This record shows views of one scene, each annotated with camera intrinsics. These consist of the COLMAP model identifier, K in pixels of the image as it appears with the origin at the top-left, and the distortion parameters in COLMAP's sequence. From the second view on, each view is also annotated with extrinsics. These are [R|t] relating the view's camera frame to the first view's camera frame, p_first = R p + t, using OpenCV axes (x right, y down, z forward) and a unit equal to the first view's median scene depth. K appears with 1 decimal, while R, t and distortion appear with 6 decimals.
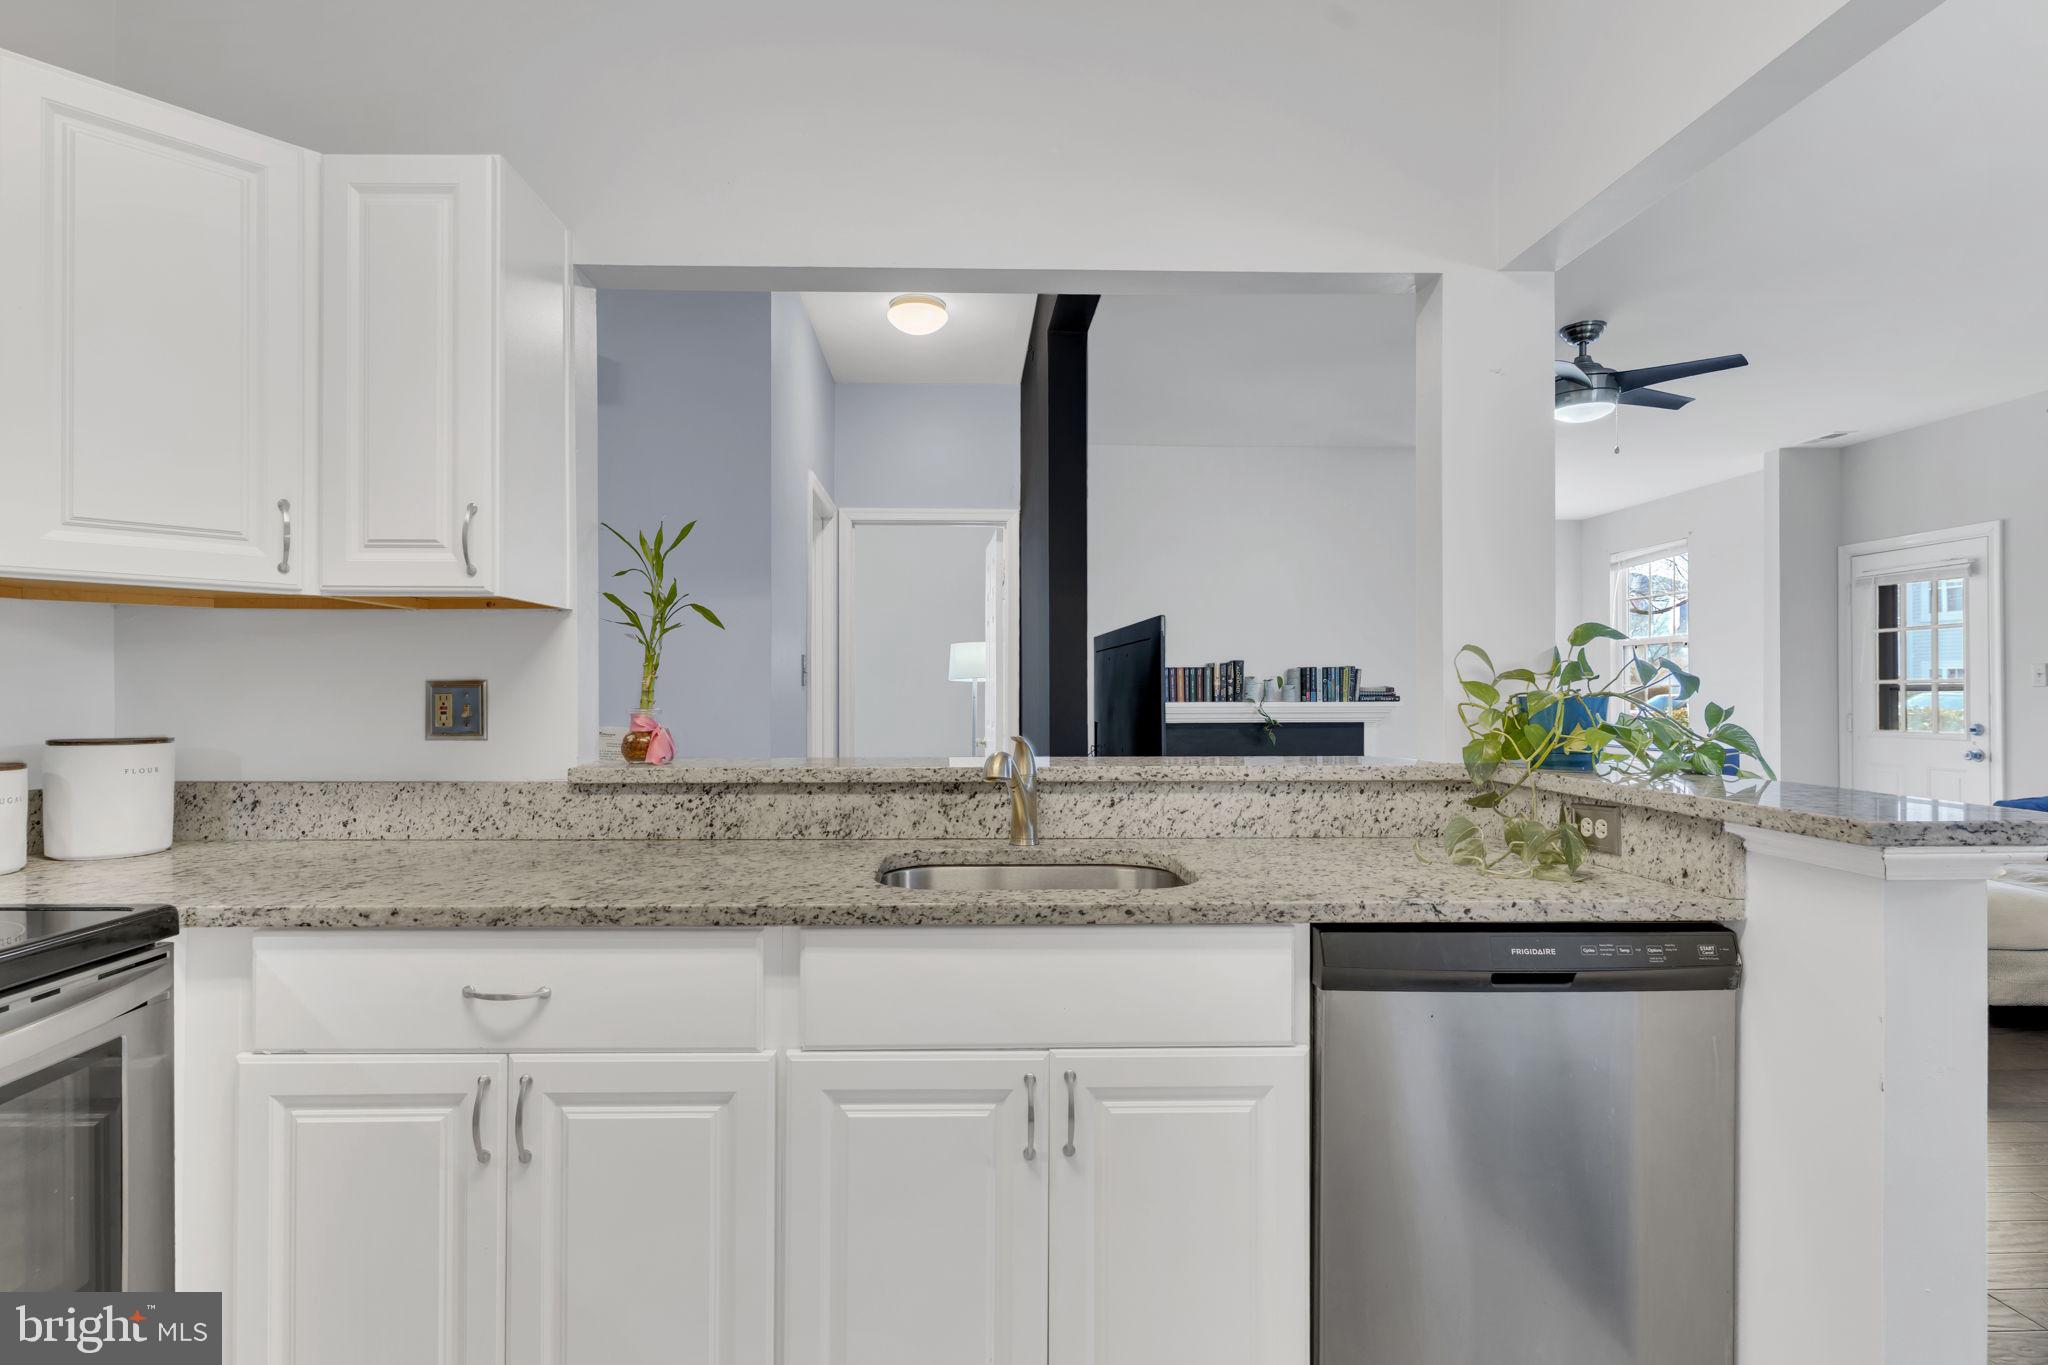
lens RADIAL K [[987.5, 0, 994.2], [0, 987.5, 699.1], [0, 0, 1]] dist [-0.002938, -0.001602]
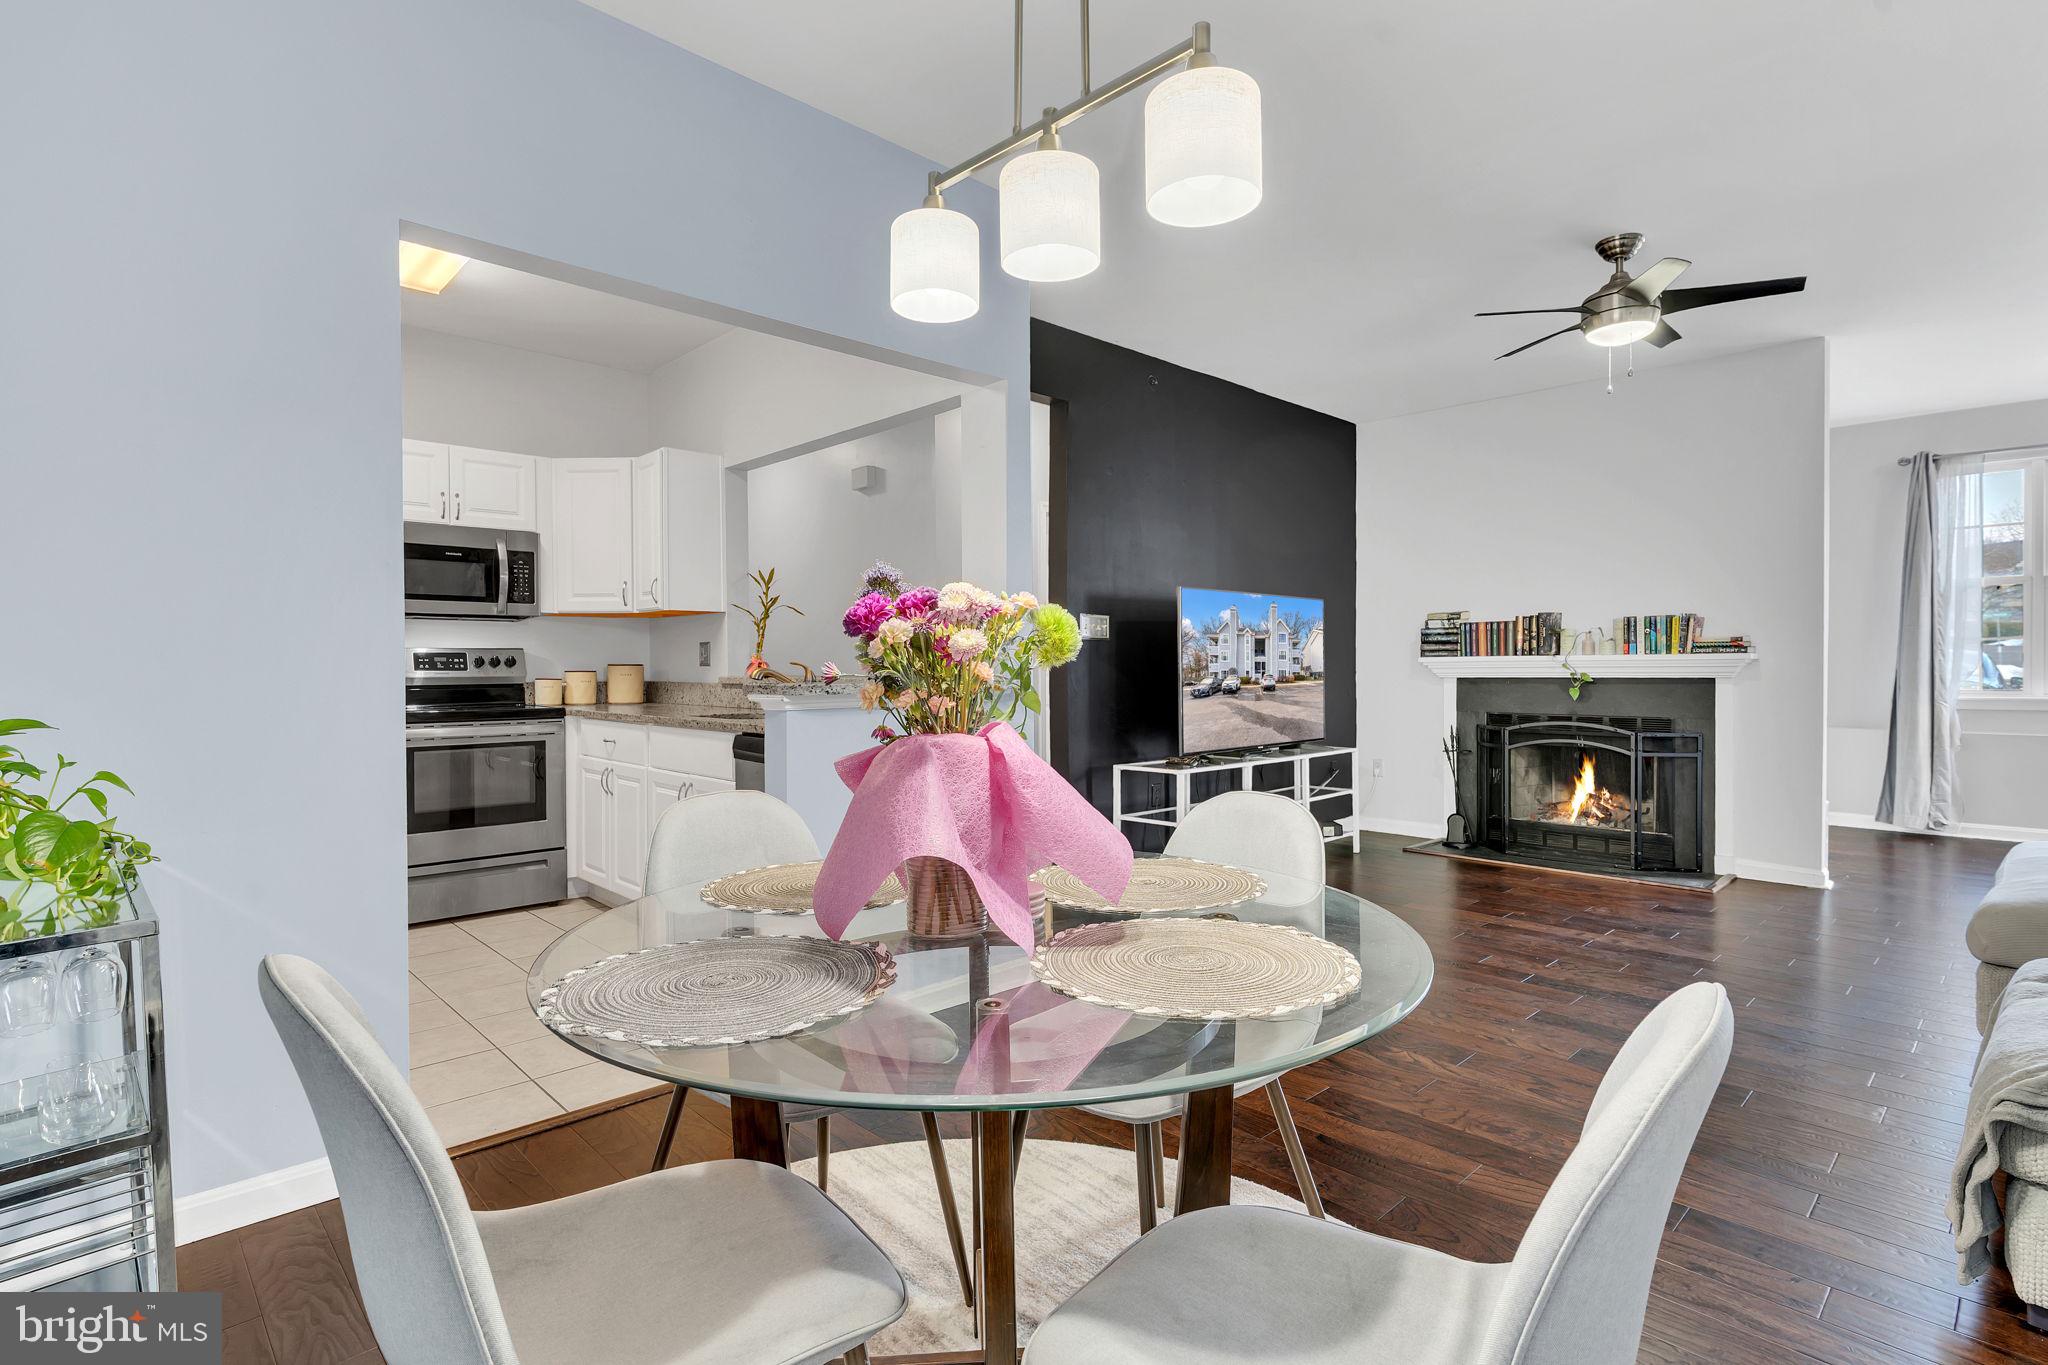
lens RADIAL K [[987.5, 0, 1021.6], [0, 987.5, 685.7], [0, 0, 1]] dist [-0.002938, -0.001602]
pose [[0.666813, 0.010456, -0.745152, 1.882469], [-0.000196, 0.999904, 0.013855, 0.057072], [0.745225, -0.009093, 0.666751, -0.083040]]
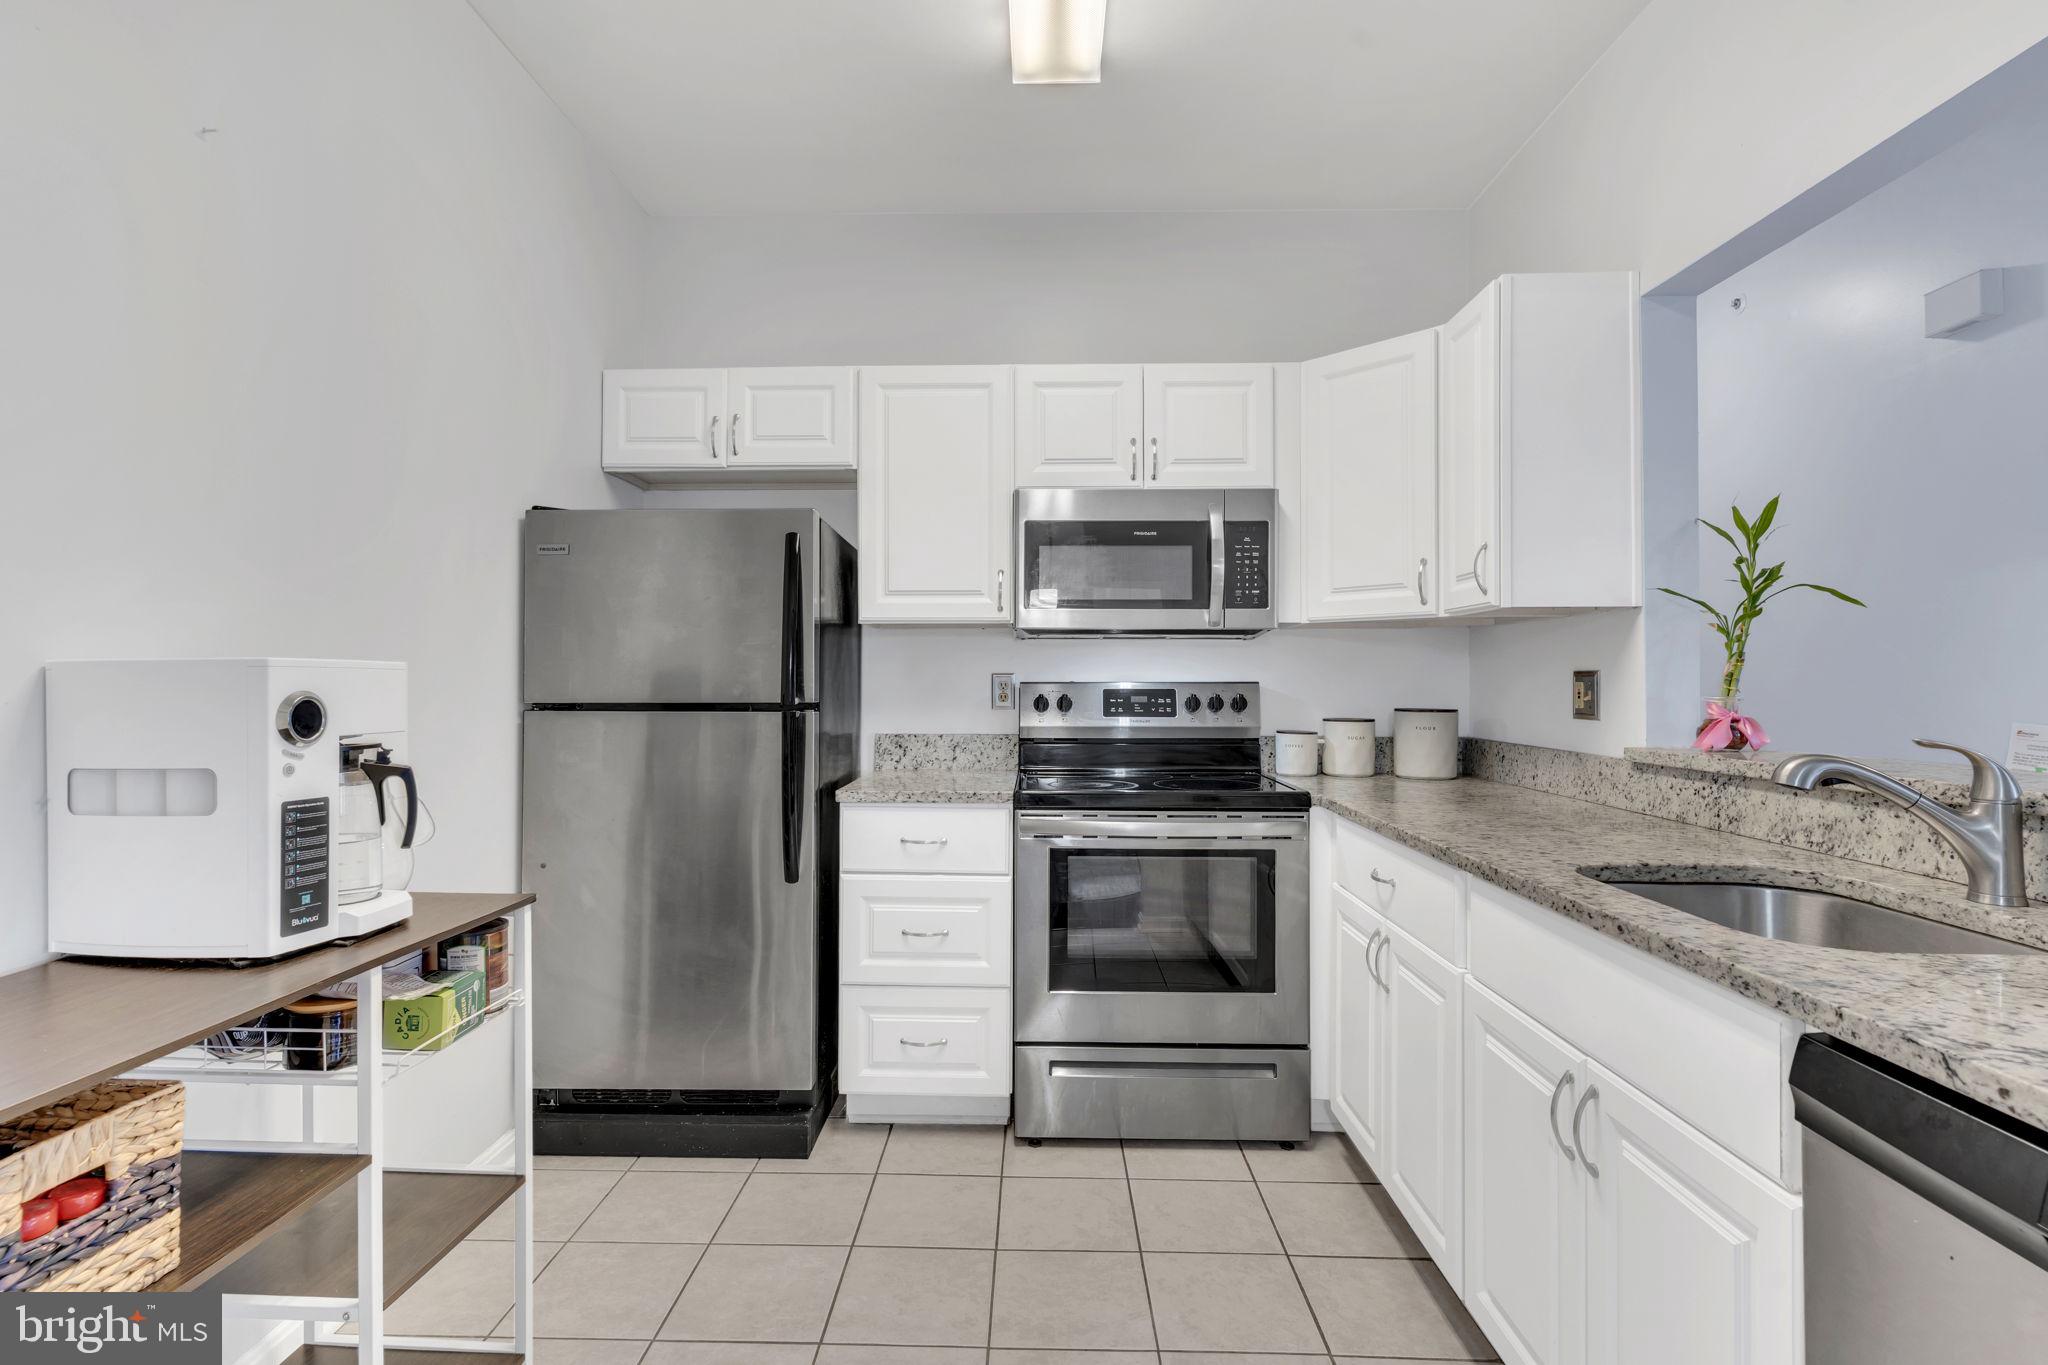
lens RADIAL K [[987.5, 0, 999.5], [0, 987.5, 668.8], [0, 0, 1]] dist [-0.002938, -0.001602]
pose [[-0.073675, -0.013569, -0.997190, 0.742799], [-0.007515, 0.999887, -0.013050, -0.000228], [0.997254, 0.006533, -0.073768, 0.357007]]
